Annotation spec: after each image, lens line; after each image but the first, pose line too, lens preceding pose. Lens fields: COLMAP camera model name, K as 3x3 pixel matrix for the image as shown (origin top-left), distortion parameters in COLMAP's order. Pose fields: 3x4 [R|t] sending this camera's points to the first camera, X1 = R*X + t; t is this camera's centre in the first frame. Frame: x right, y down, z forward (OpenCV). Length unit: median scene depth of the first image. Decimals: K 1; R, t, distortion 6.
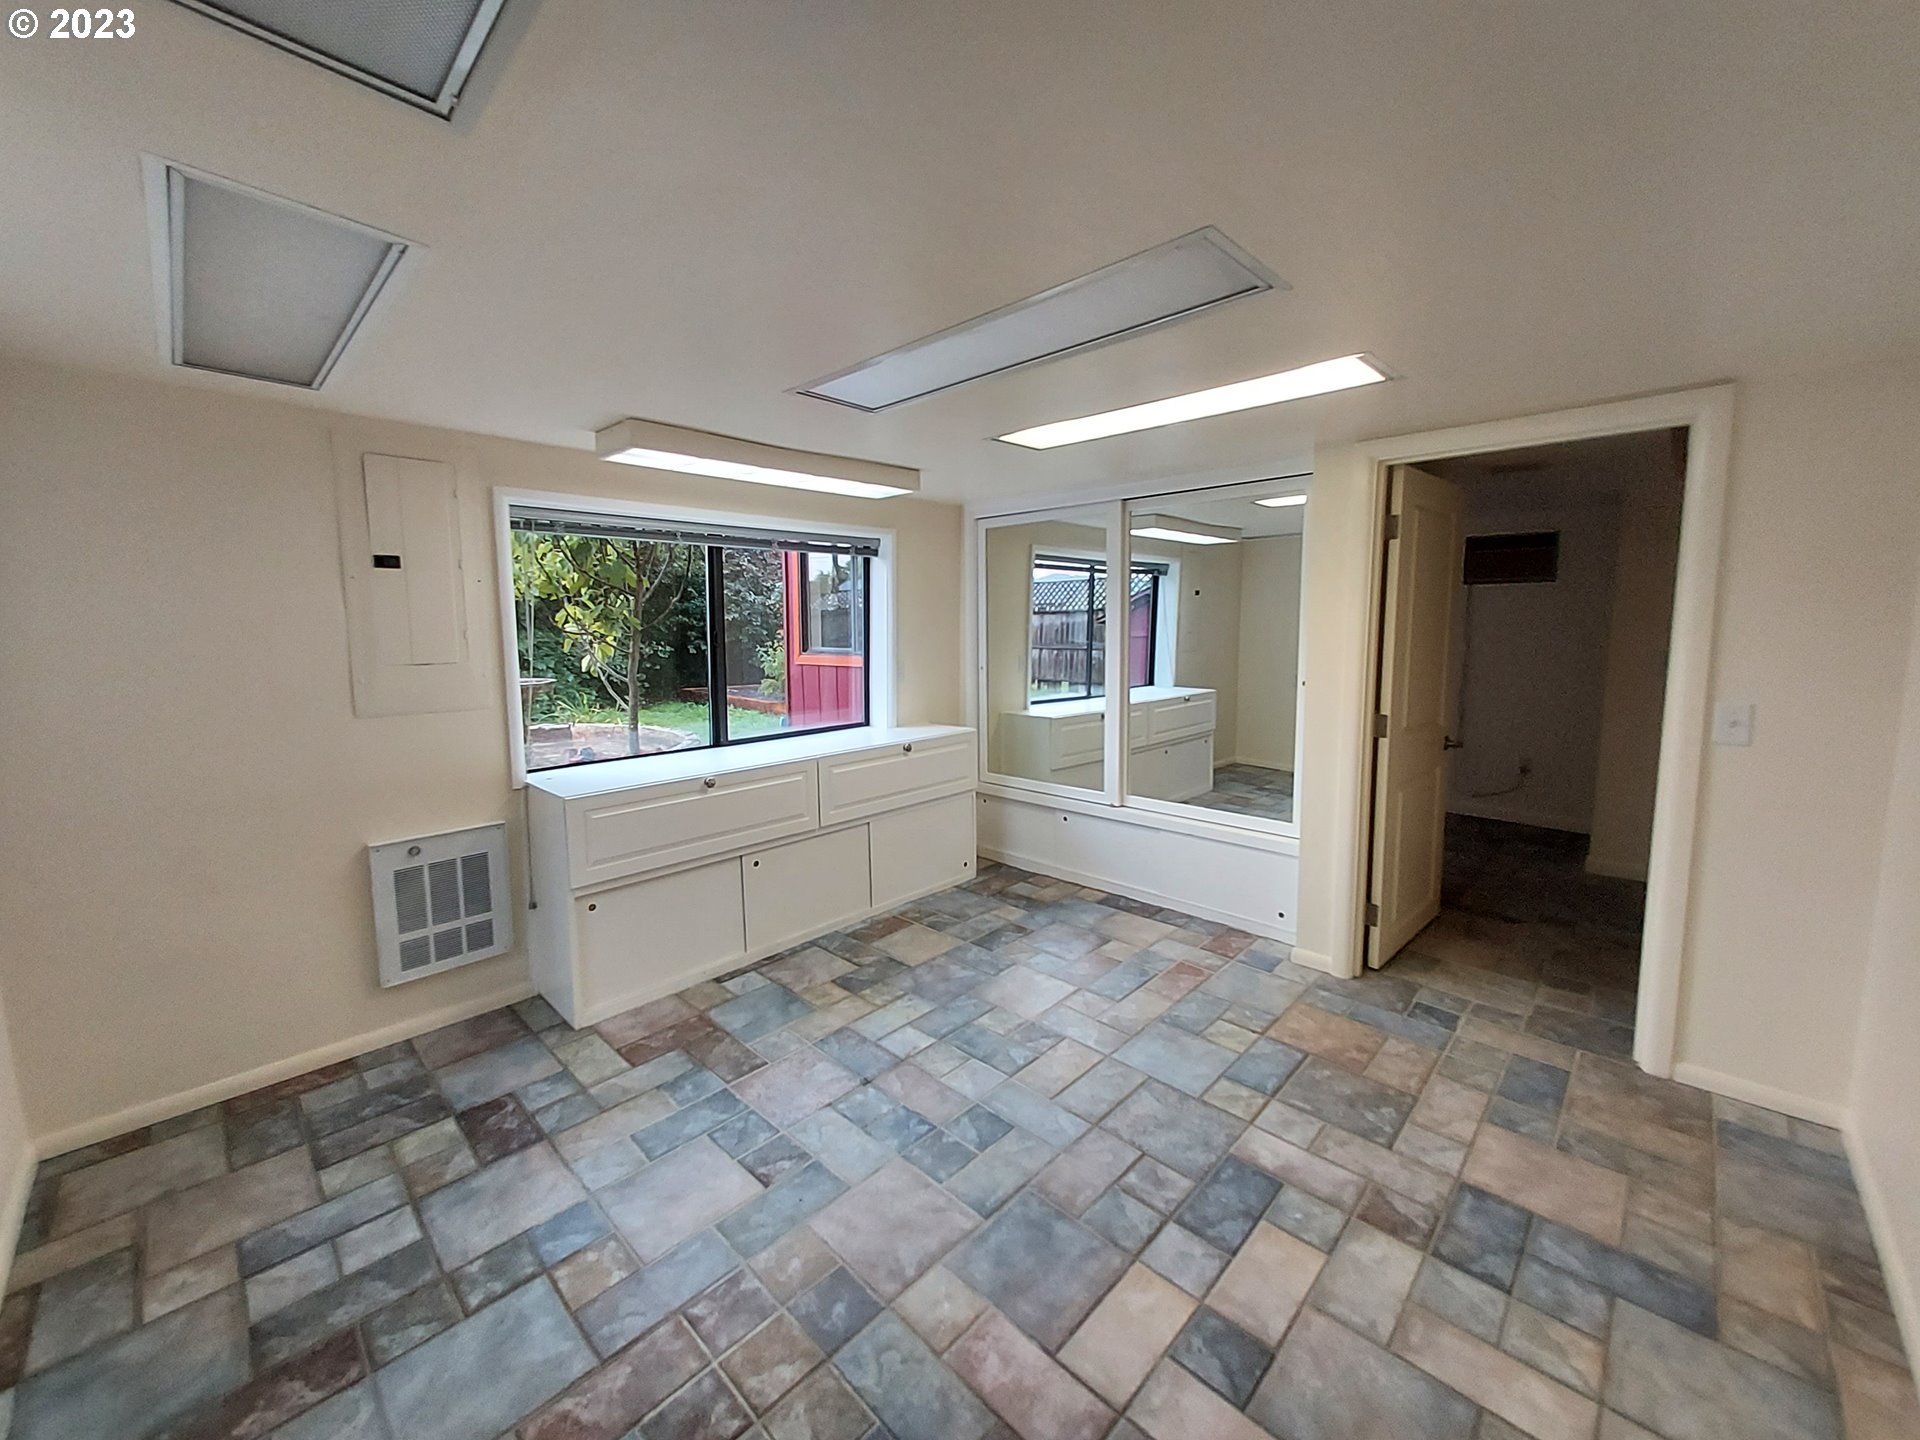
lens RADIAL K [[755.3, 0, 949.2], [0, 755.3, 708.1], [0, 0, 1]] dist [-0.002625, -0.001371]
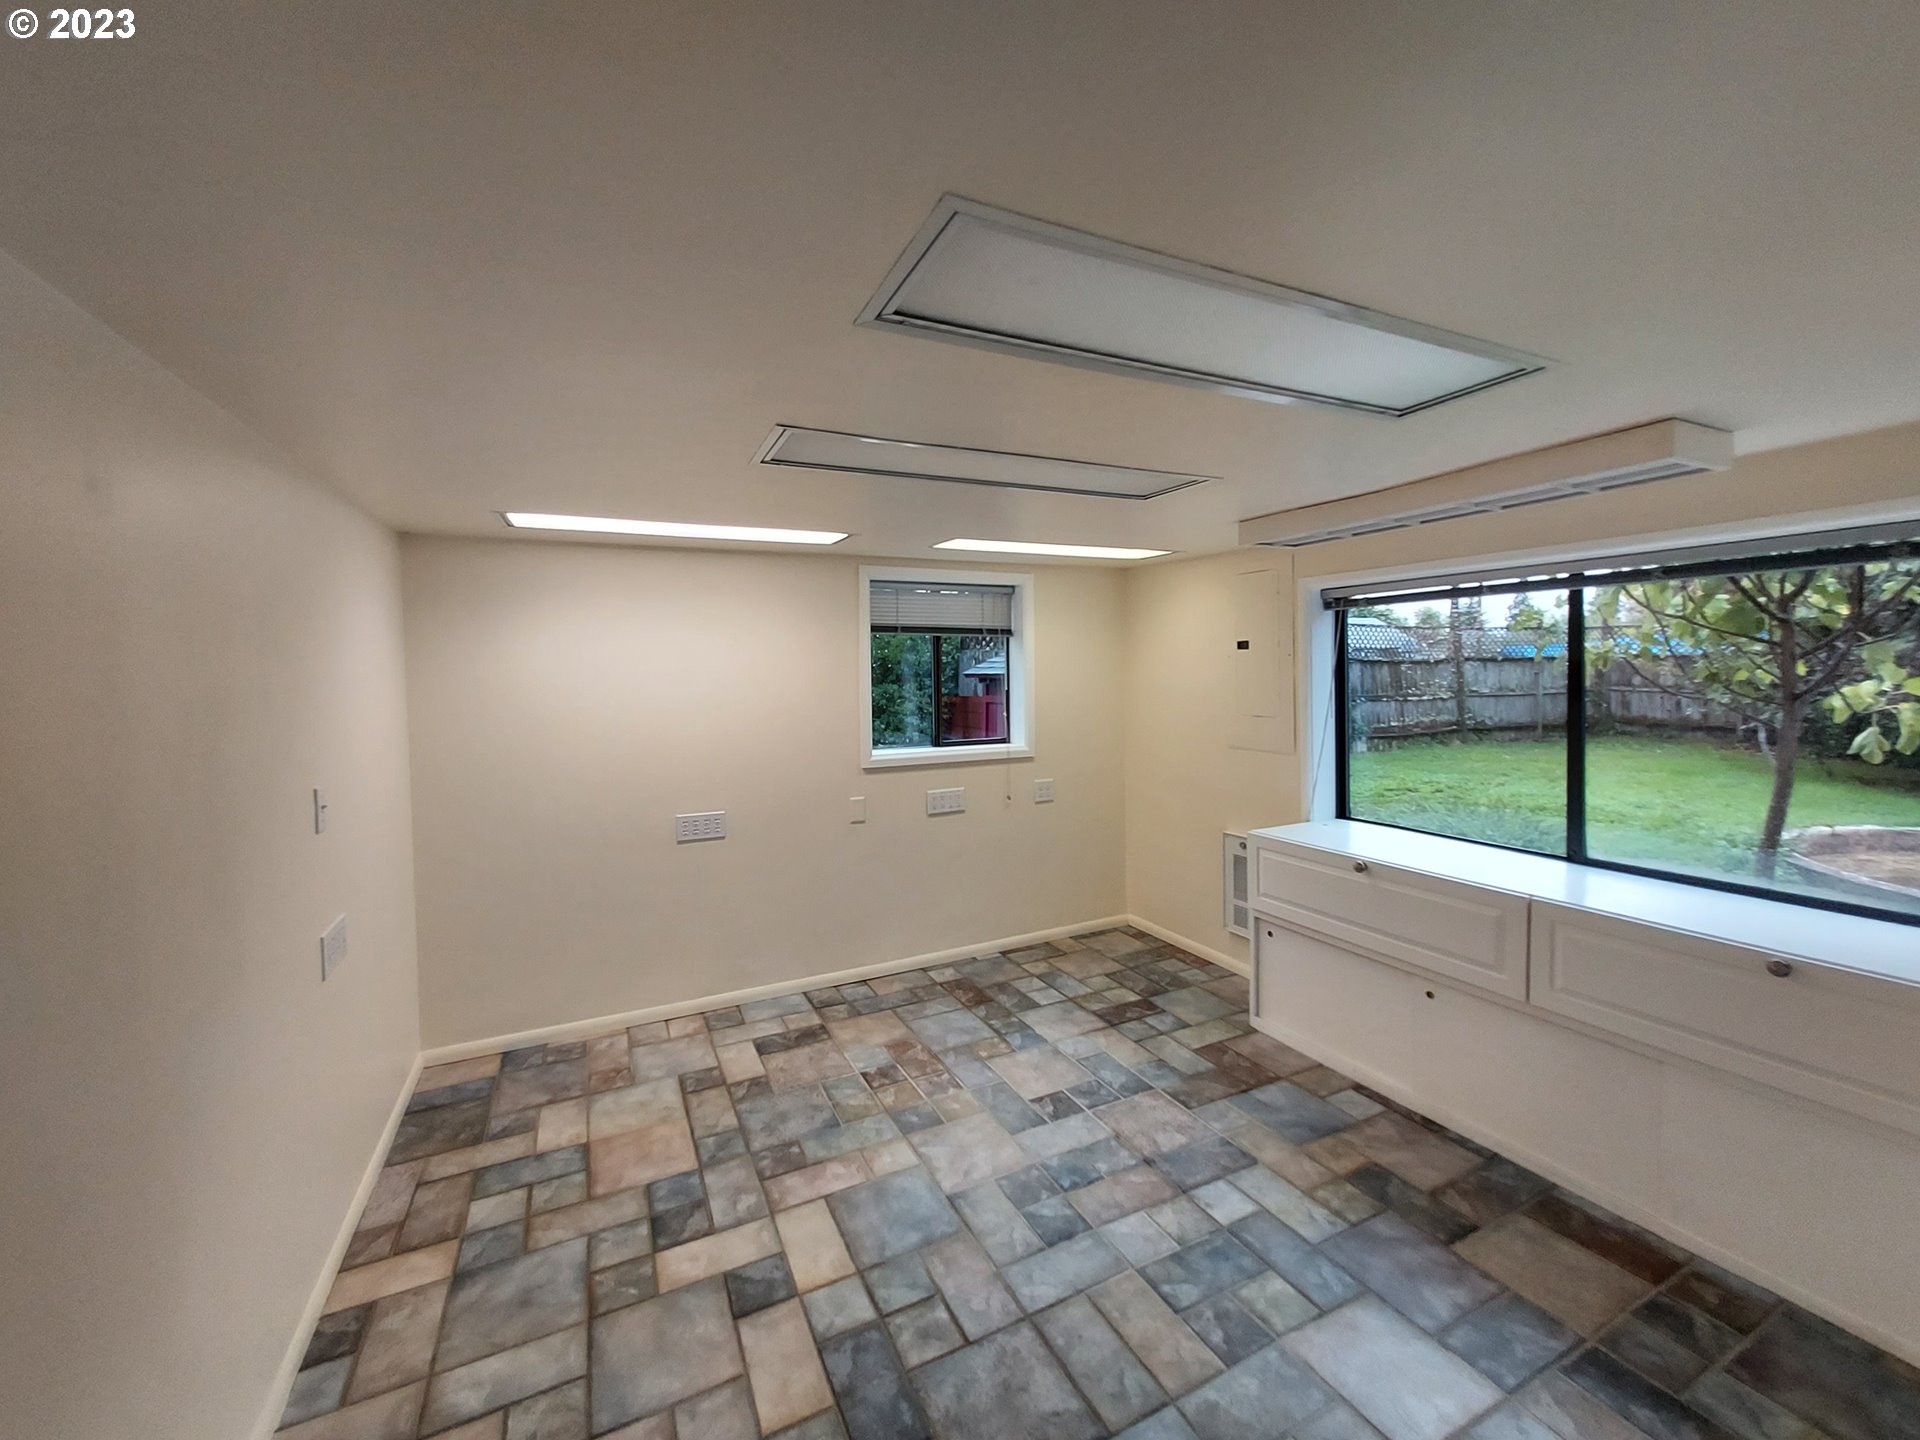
lens RADIAL K [[755.3, 0, 950.9], [0, 755.3, 706.8], [0, 0, 1]] dist [-0.002625, -0.001371]
pose [[-0.344646, 0.059906, -0.936819, 1.000304], [-0.095039, 0.990607, 0.098310, -0.196429], [0.933909, 0.122916, -0.335715, 1.158816]]
